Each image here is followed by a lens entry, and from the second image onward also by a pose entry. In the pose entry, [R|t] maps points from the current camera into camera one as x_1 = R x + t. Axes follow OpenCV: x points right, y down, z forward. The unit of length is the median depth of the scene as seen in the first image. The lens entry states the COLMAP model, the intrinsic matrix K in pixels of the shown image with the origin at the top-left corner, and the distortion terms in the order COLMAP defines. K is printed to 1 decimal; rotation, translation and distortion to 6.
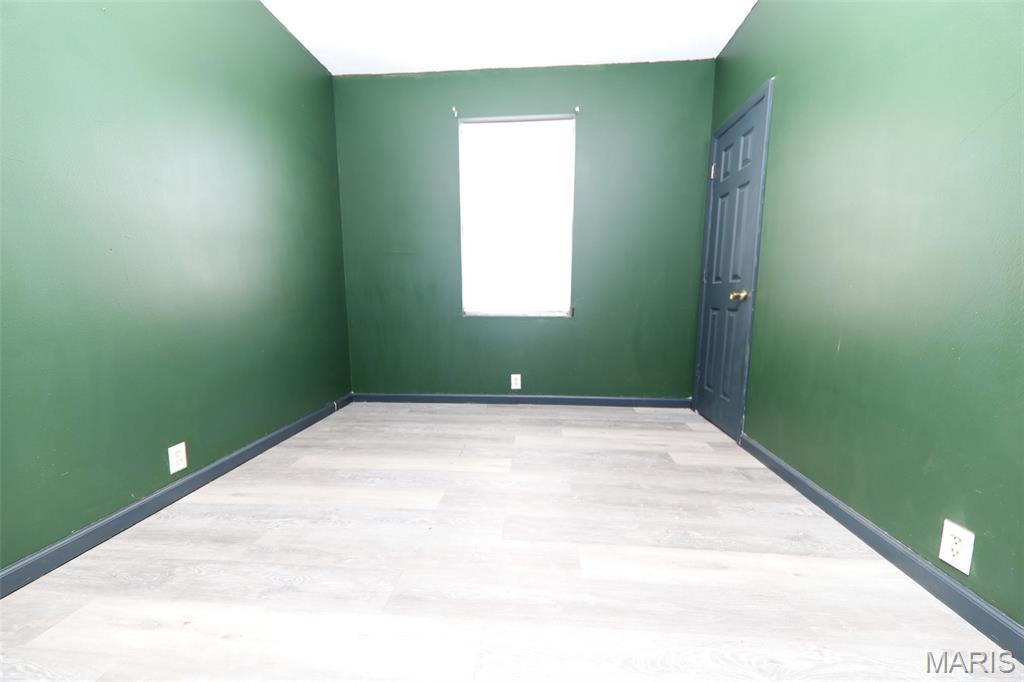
lens RADIAL K [[380.6, 0, 515.8], [0, 380.6, 342.4], [0, 0, 1]] dist [0.000682, -0.000430]
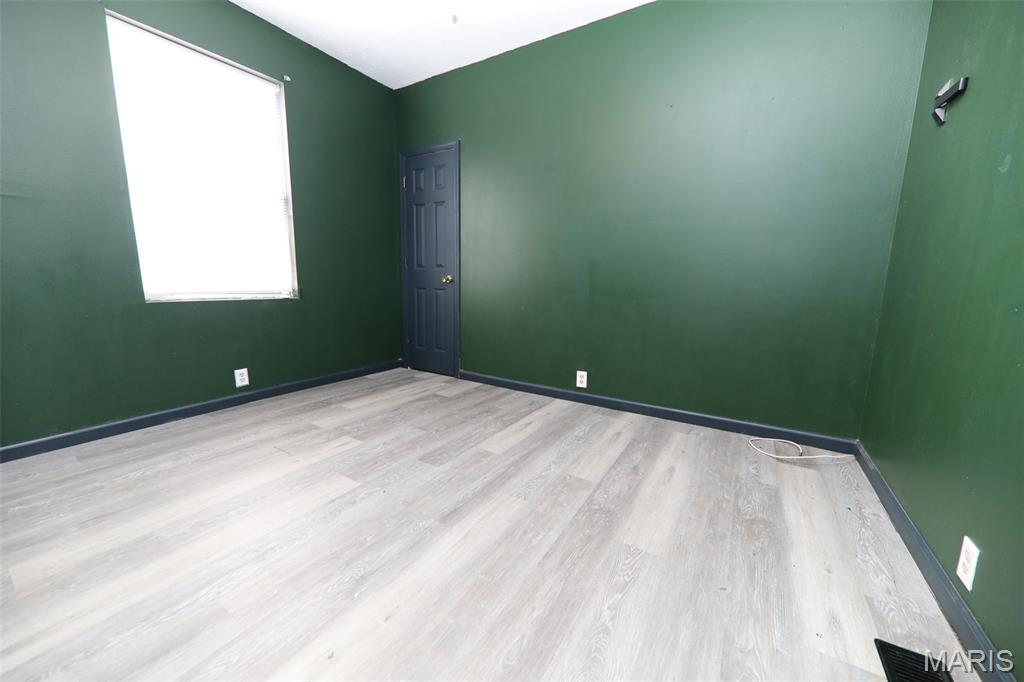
lens RADIAL K [[380.6, 0, 515.8], [0, 380.6, 342.4], [0, 0, 1]] dist [0.000682, -0.000430]
pose [[0.455898, -0.138150, 0.879245, -0.587108], [0.088886, 0.990008, 0.109465, -0.017219], [-0.885582, 0.028248, 0.463623, 0.082209]]
